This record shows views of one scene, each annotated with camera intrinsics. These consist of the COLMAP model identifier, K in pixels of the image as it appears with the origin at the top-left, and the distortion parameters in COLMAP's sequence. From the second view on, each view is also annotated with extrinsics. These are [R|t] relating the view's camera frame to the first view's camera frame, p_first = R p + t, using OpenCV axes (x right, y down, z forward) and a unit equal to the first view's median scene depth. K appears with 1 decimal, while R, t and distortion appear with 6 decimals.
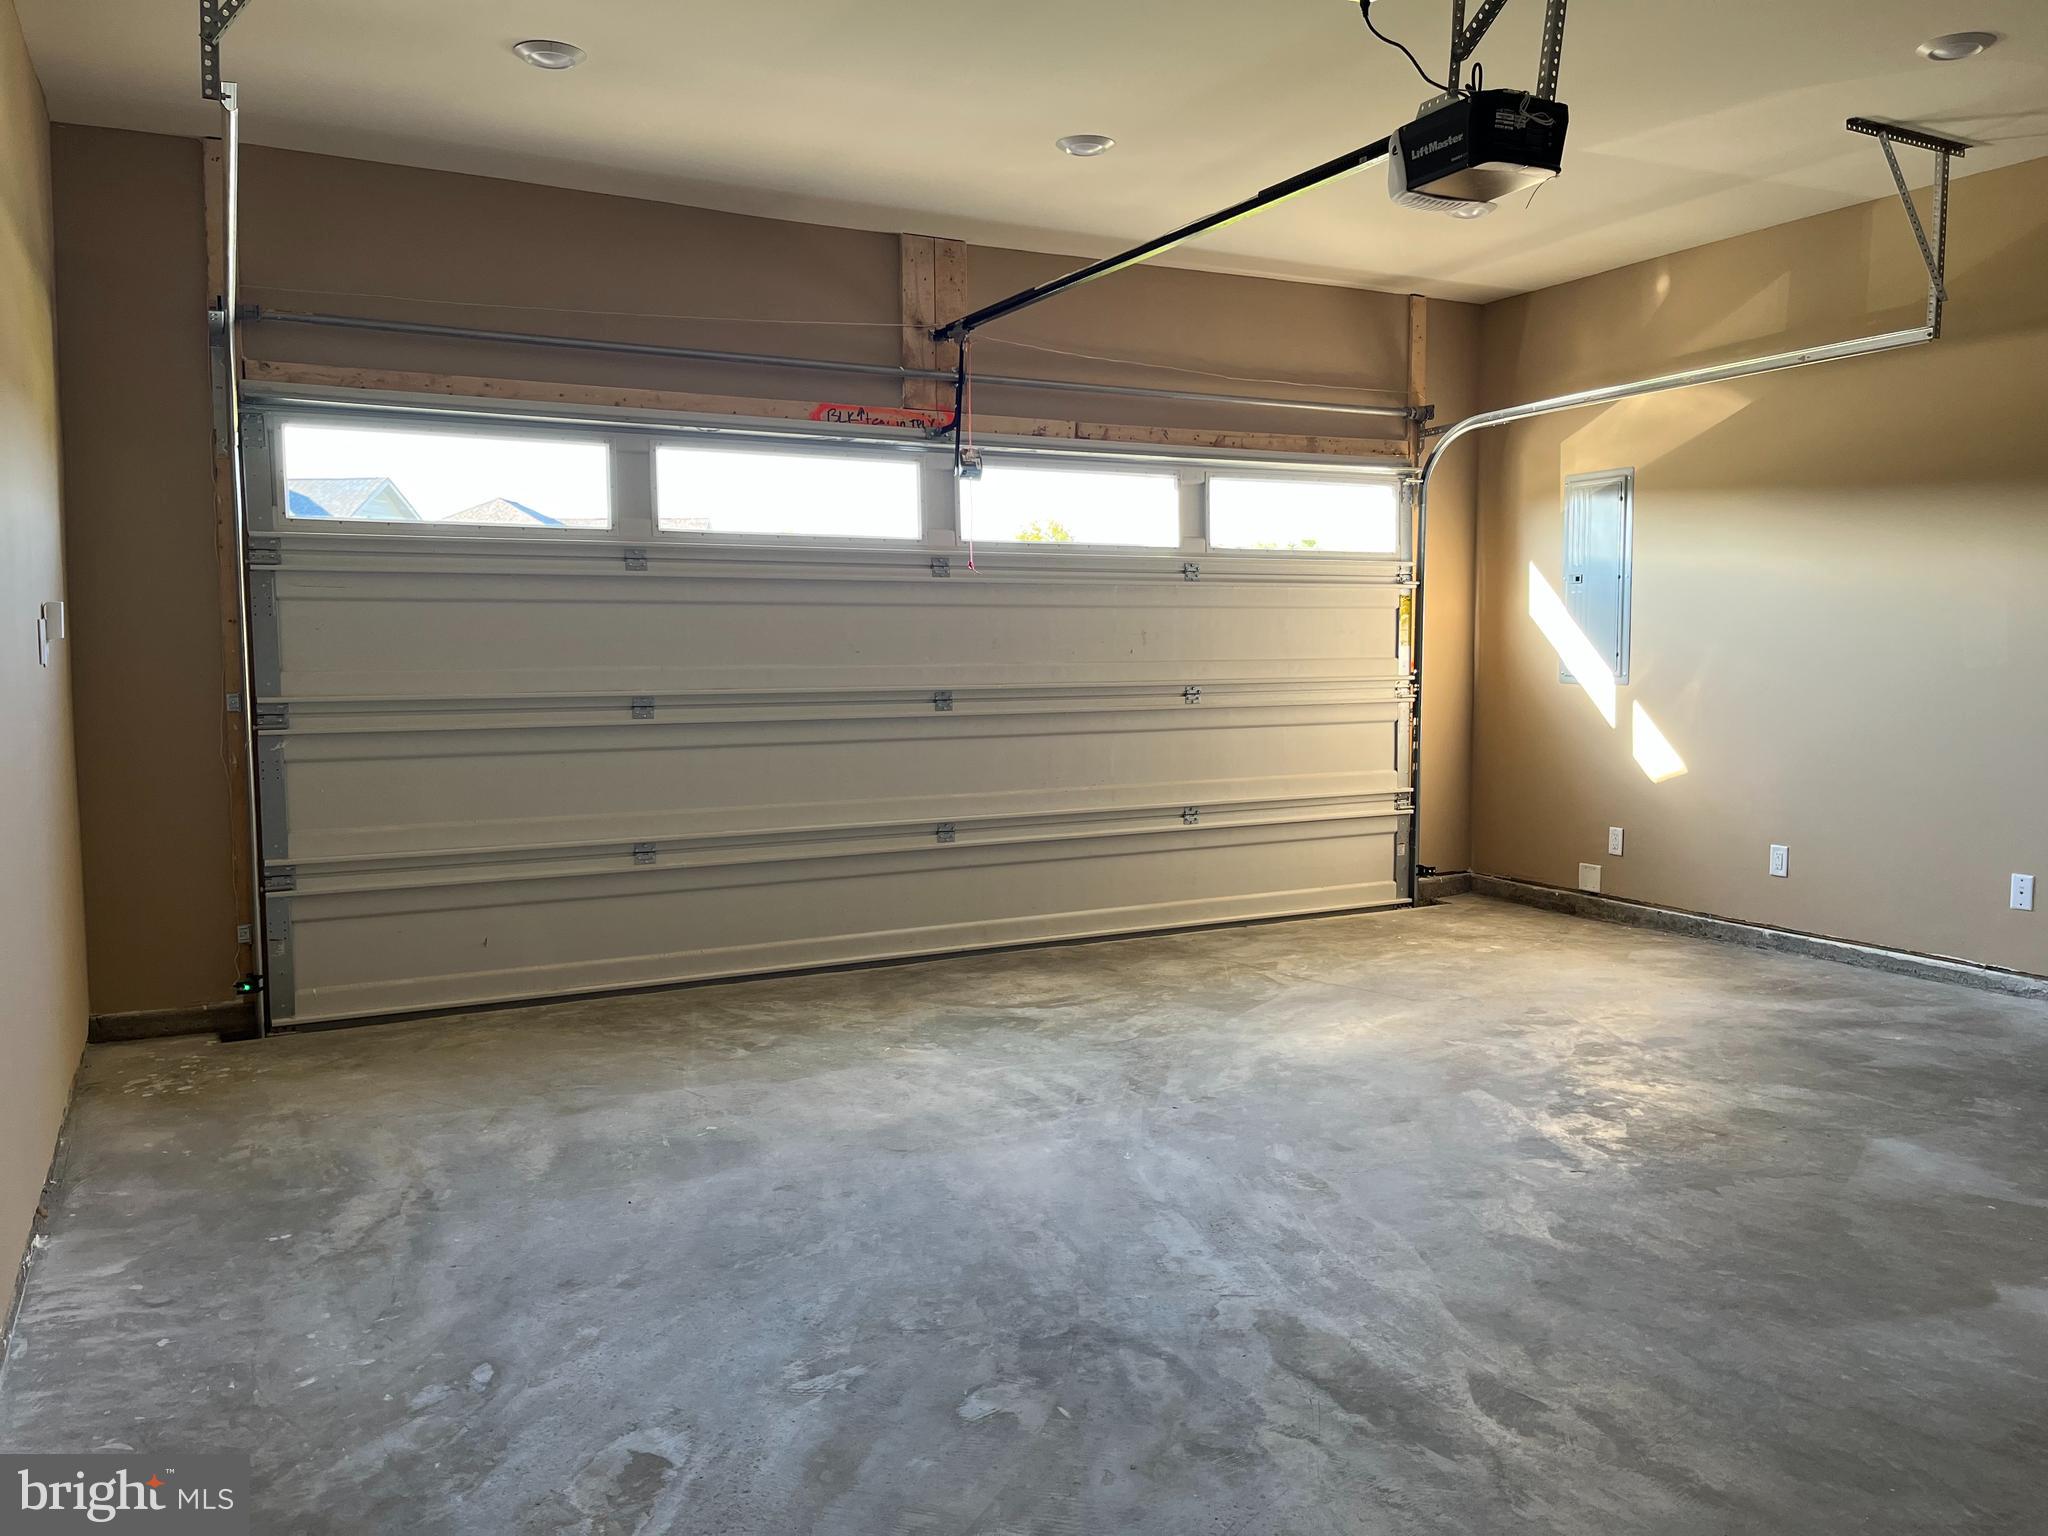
lens RADIAL K [[1549.4, 0, 1038.0], [0, 1549.4, 777.0], [0, 0, 1]] dist [0.072801, -0.076612]
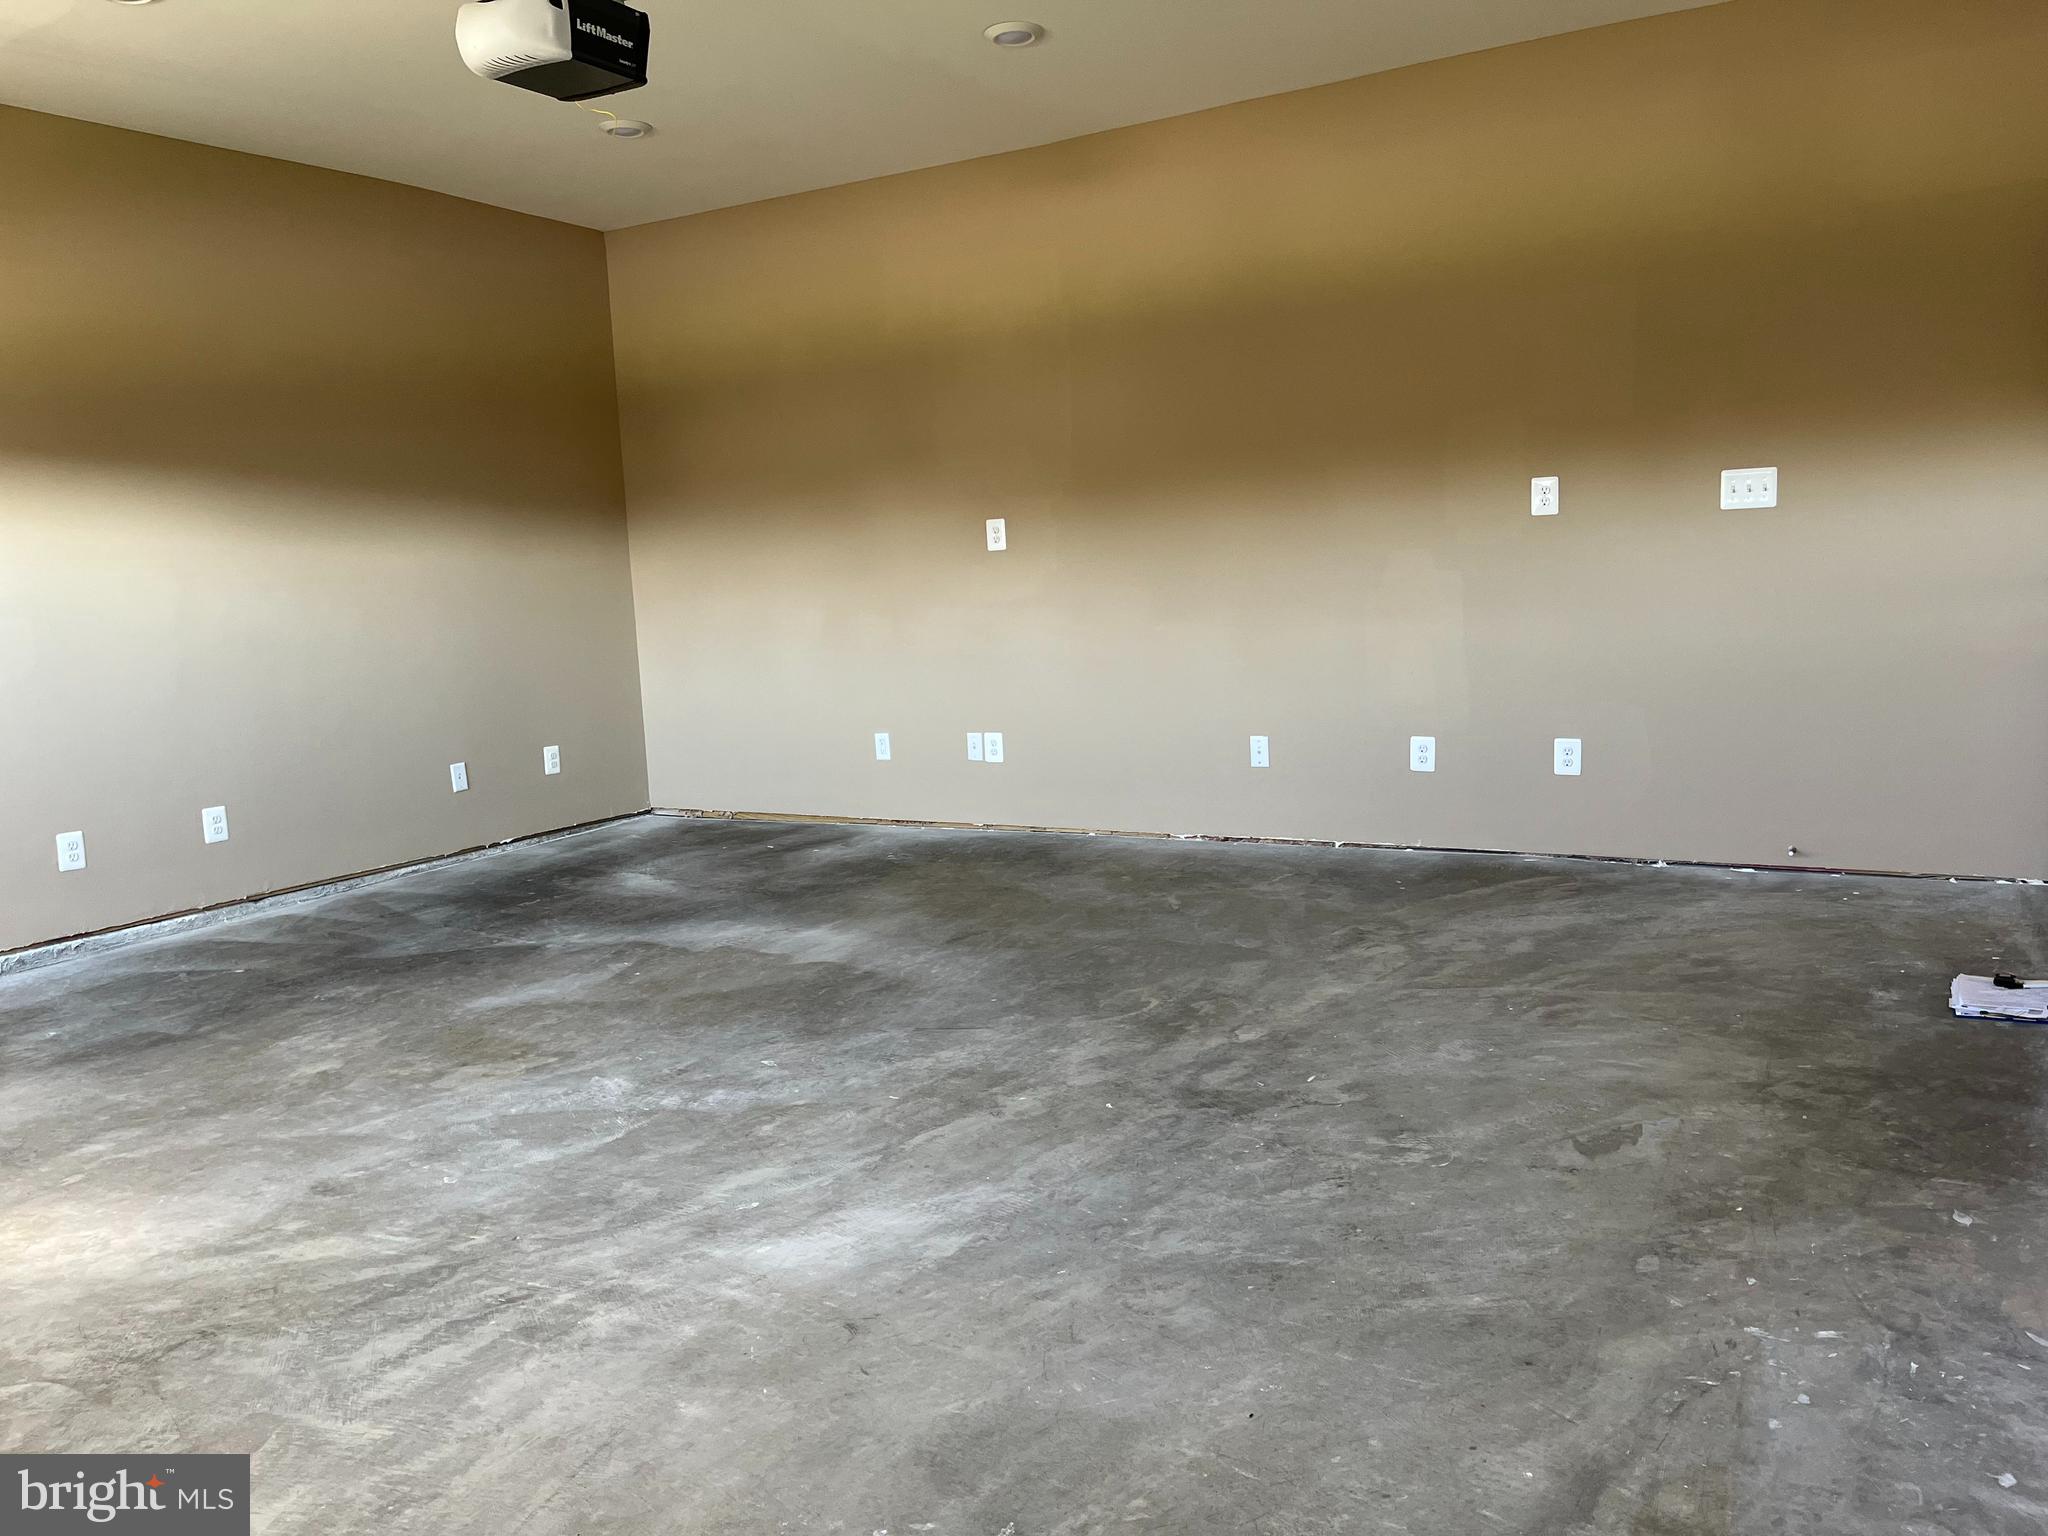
lens RADIAL K [[1549.4, 0, 1038.0], [0, 1549.4, 777.0], [0, 0, 1]] dist [0.072801, -0.076612]
pose [[-0.533843, -0.083015, 0.841499, -0.919259], [0.127621, 0.975859, 0.177233, -0.121983], [-0.835898, 0.202008, -0.510361, 1.711900]]
